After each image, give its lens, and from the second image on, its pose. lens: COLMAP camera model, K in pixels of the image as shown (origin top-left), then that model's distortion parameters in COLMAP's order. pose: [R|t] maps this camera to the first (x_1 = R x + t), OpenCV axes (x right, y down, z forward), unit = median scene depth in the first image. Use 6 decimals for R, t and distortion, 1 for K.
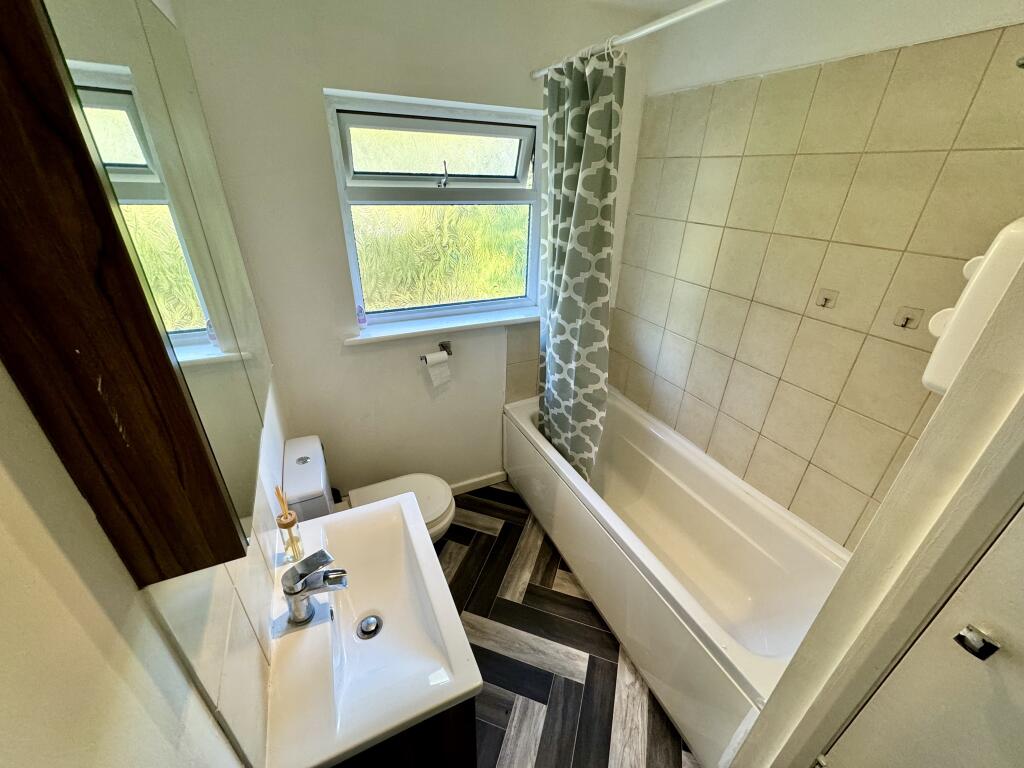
lens RADIAL K [[406.3, 0, 511.9], [0, 406.3, 382.6], [0, 0, 1]] dist [-0.000459, -0.000516]
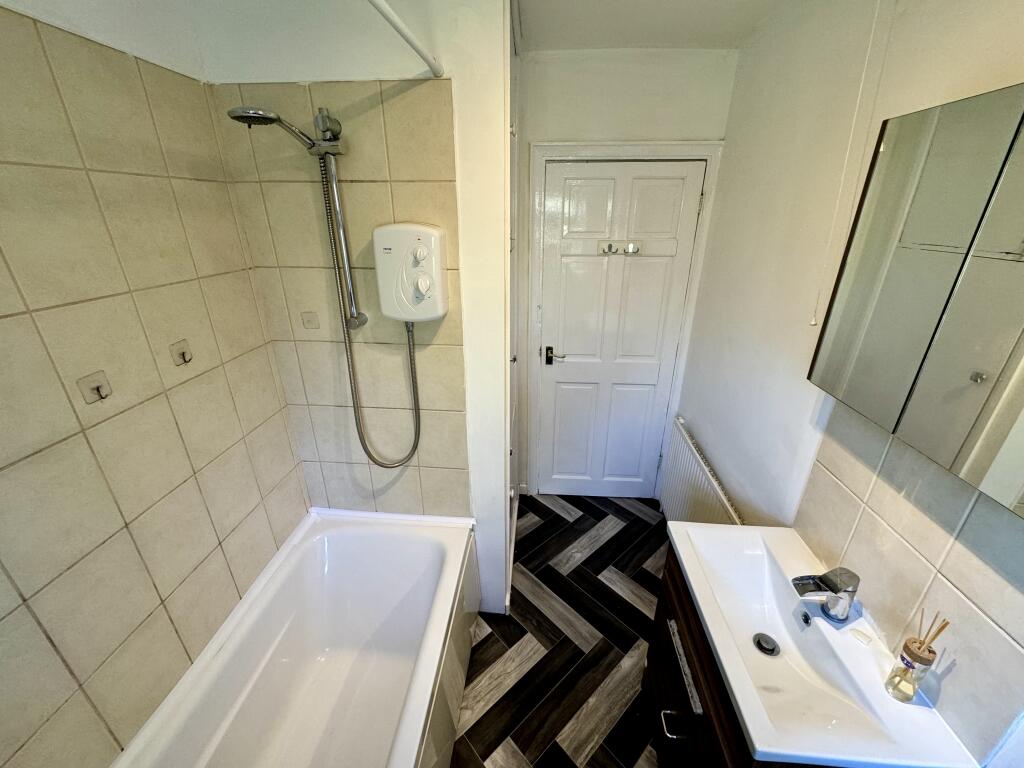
lens RADIAL K [[406.3, 0, 512.9], [0, 406.3, 385.3], [0, 0, 1]] dist [-0.000459, -0.000516]
pose [[-0.871977, -0.214295, 0.440152, -0.072450], [0.203320, 0.659360, 0.723813, -0.496004], [-0.445329, 0.720640, -0.531376, 0.962822]]
